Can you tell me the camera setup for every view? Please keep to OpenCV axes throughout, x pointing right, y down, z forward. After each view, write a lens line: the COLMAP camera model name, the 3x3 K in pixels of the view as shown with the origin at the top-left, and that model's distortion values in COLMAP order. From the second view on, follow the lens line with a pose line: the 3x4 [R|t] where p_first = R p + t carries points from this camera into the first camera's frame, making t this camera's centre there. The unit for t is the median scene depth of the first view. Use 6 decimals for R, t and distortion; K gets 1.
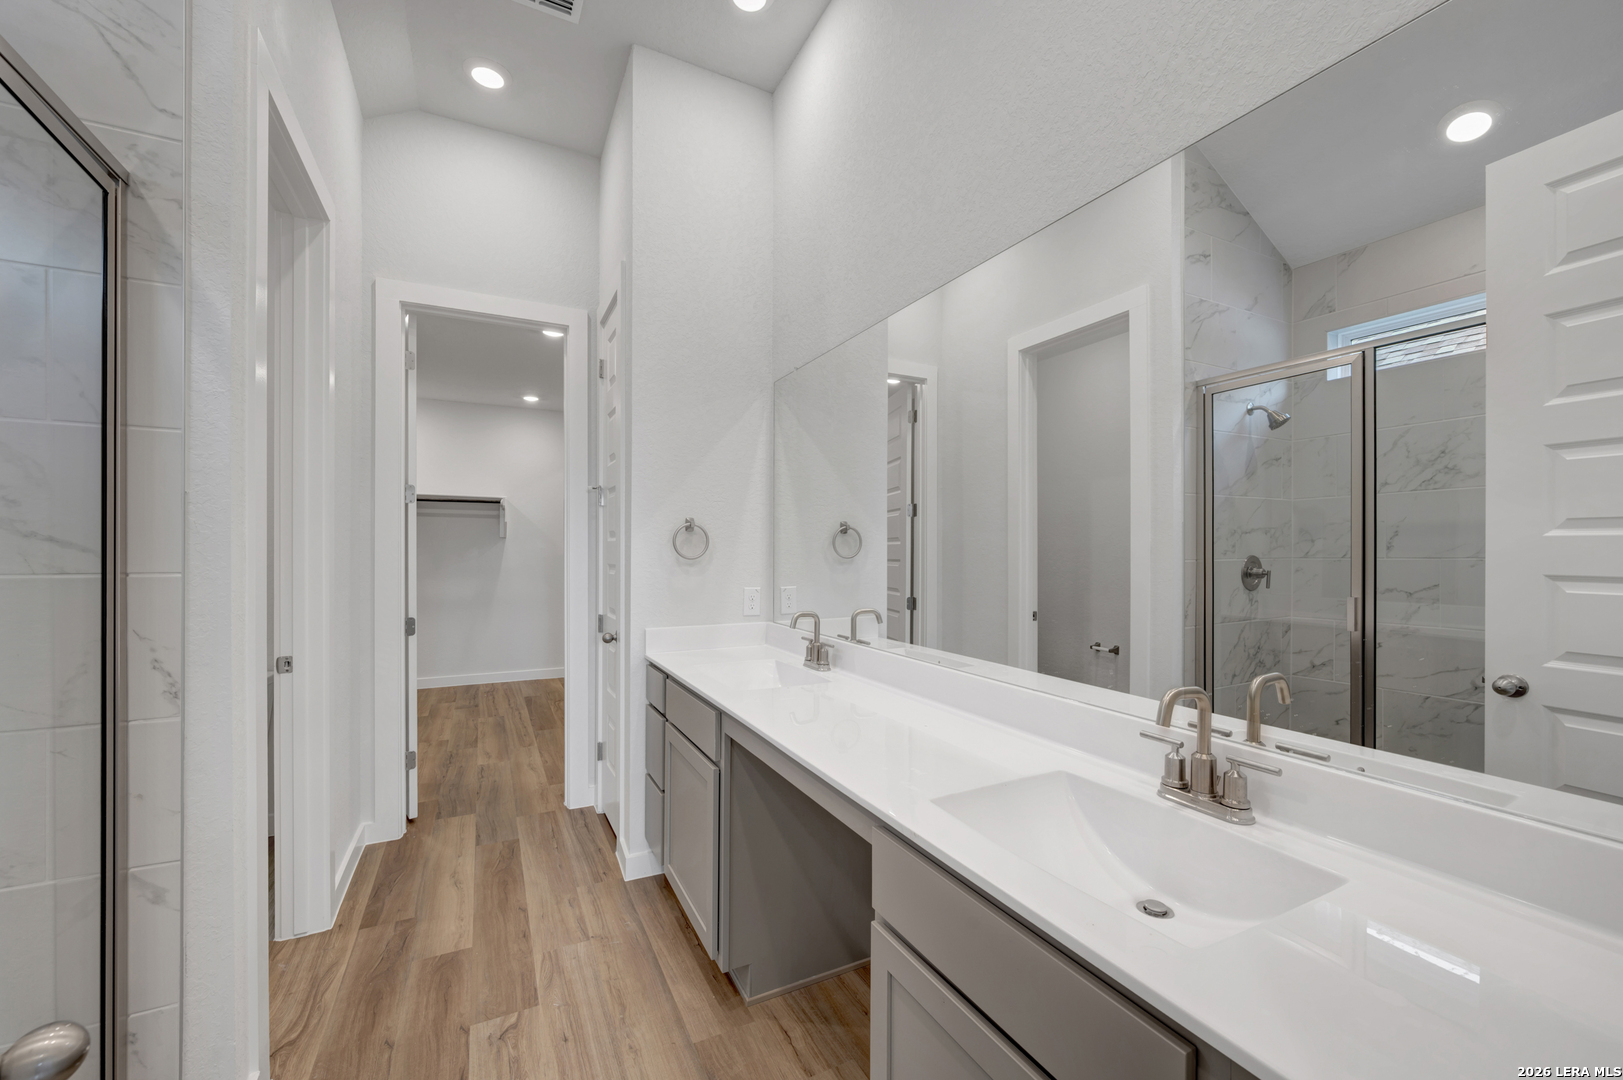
lens RADIAL K [[640.1, 0, 813.4], [0, 640.1, 548.5], [0, 0, 1]] dist [-0.001087, 0.000620]
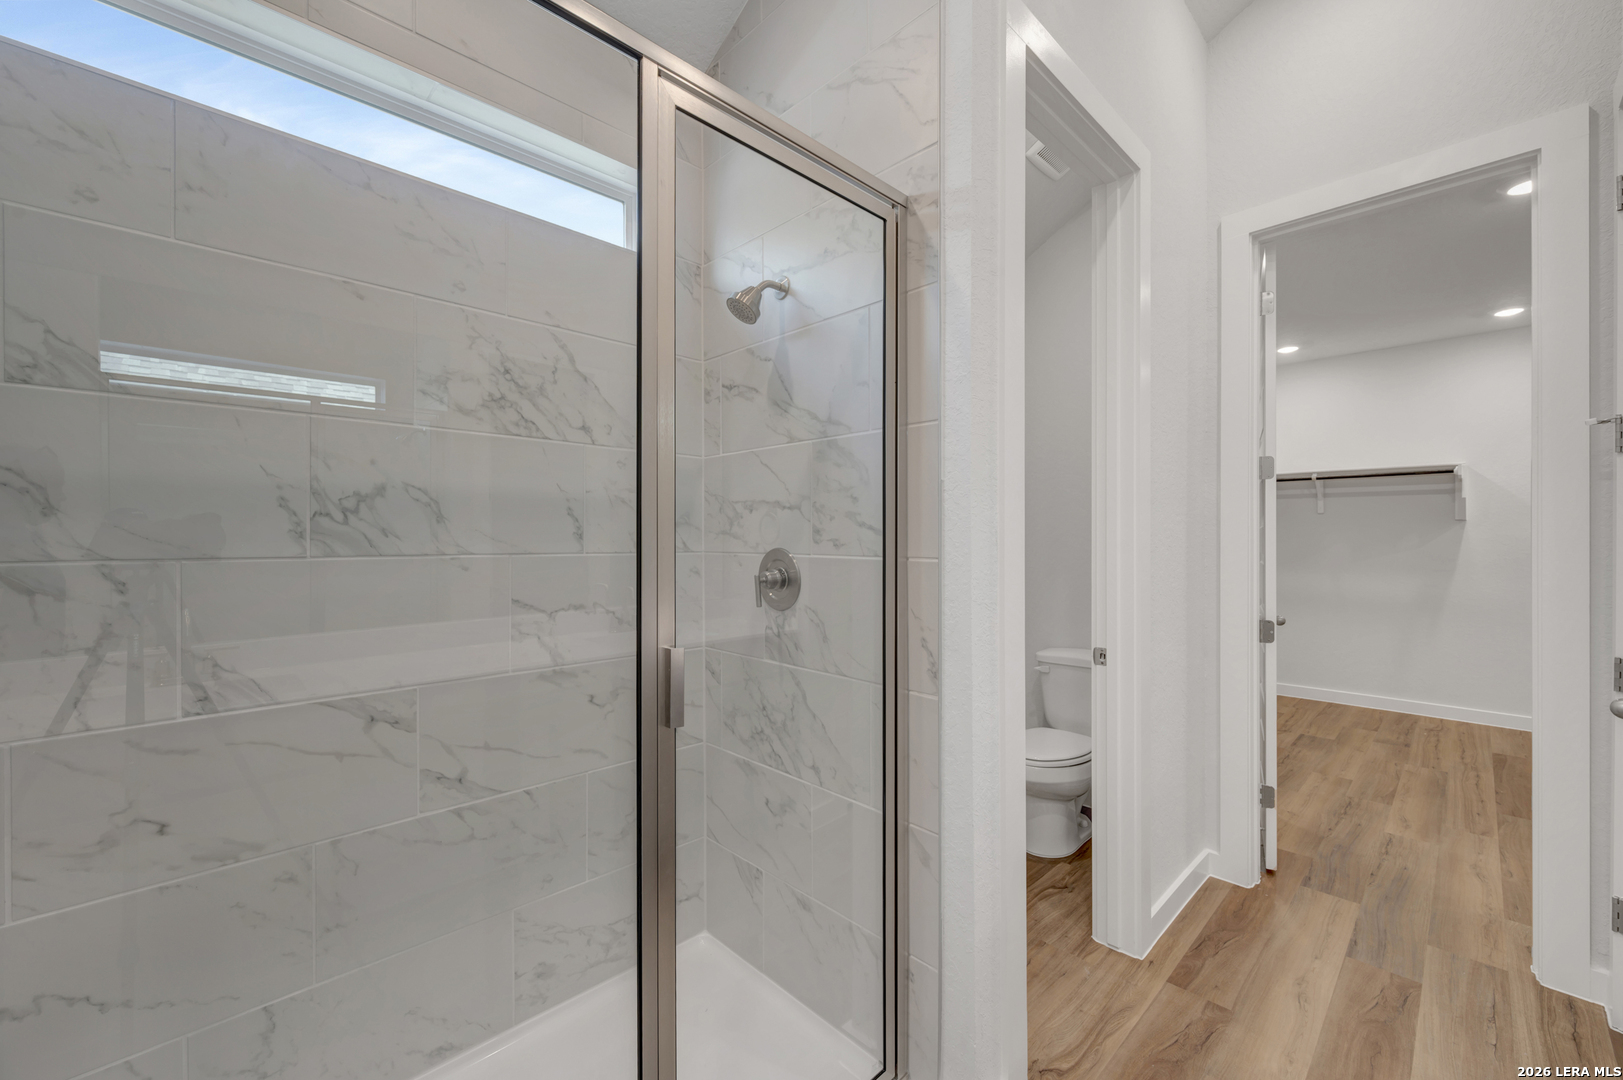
lens RADIAL K [[640.1, 0, 820.7], [0, 640.1, 540.2], [0, 0, 1]] dist [-0.001087, 0.000620]
pose [[0.293795, 0.001653, -0.955867, -0.023282], [0.003566, 0.999990, 0.002826, 0.002299], [0.955862, -0.004239, 0.293786, 0.234975]]
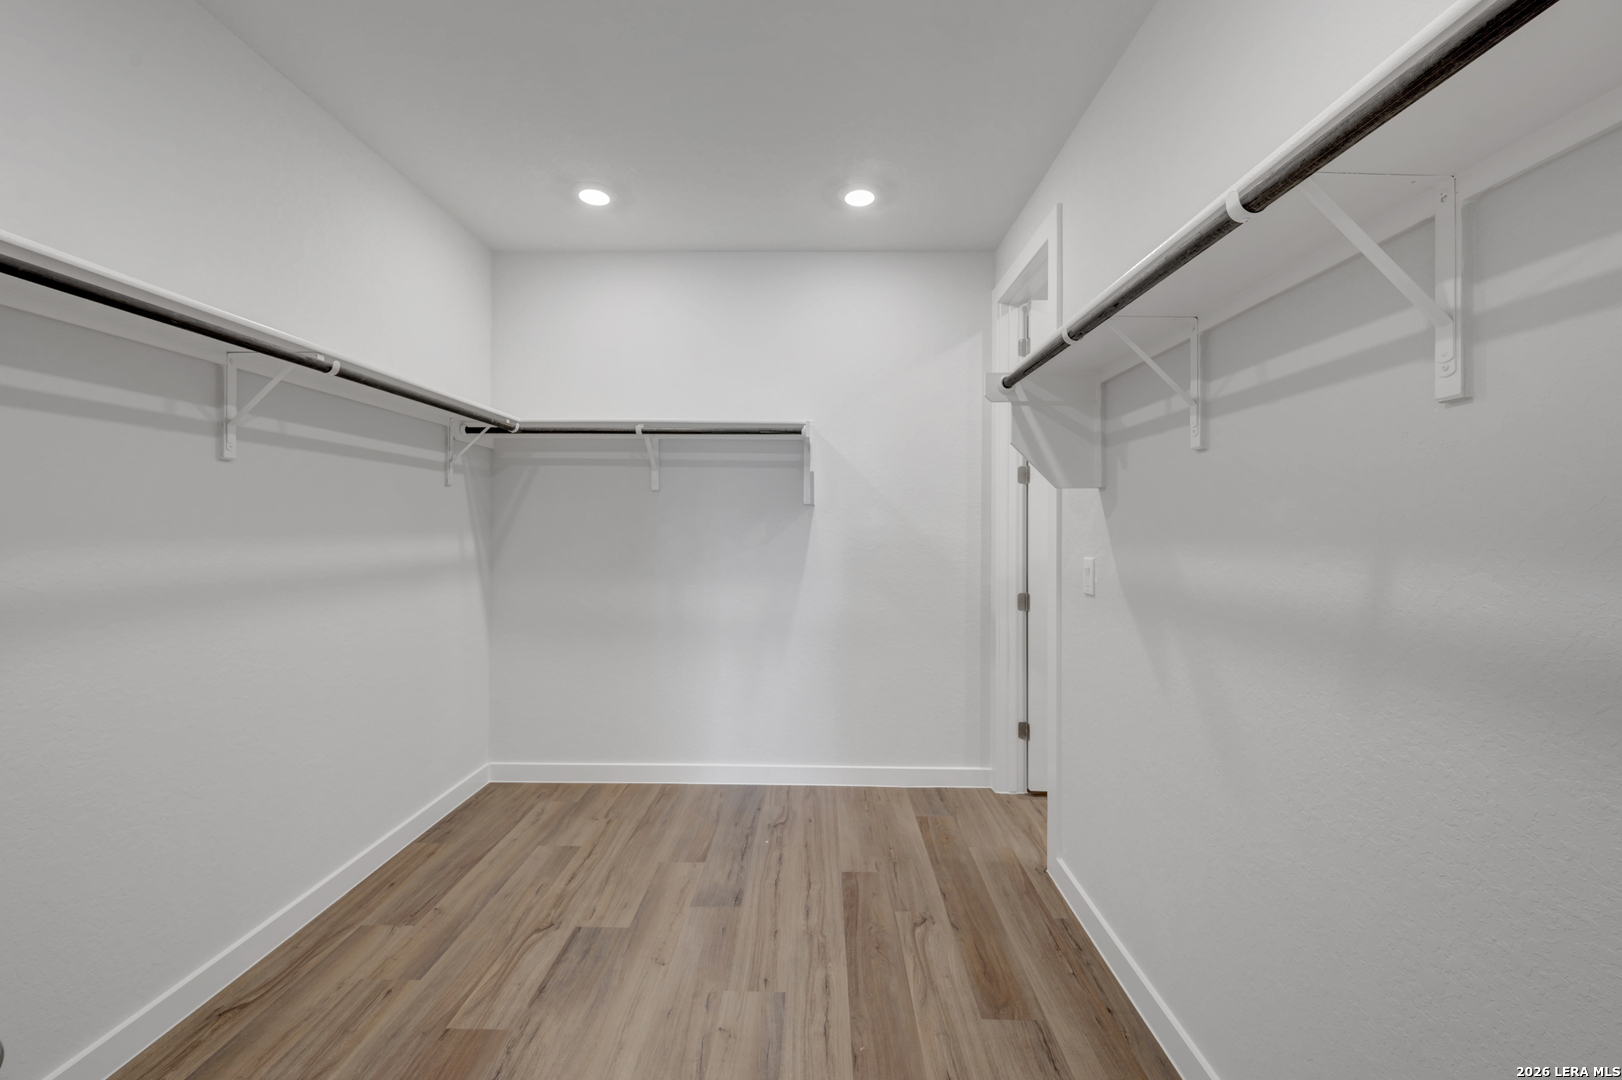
lens RADIAL K [[655.0, 0, 811.2], [0, 655.0, 533.5], [0, 0, 1]] dist [-0.000470, -0.000003]
pose [[0.882166, 0.006674, -0.470891, -0.533903], [-0.002726, 0.999955, 0.009067, 0.002675], [0.470931, -0.006715, 0.882145, 1.216622]]
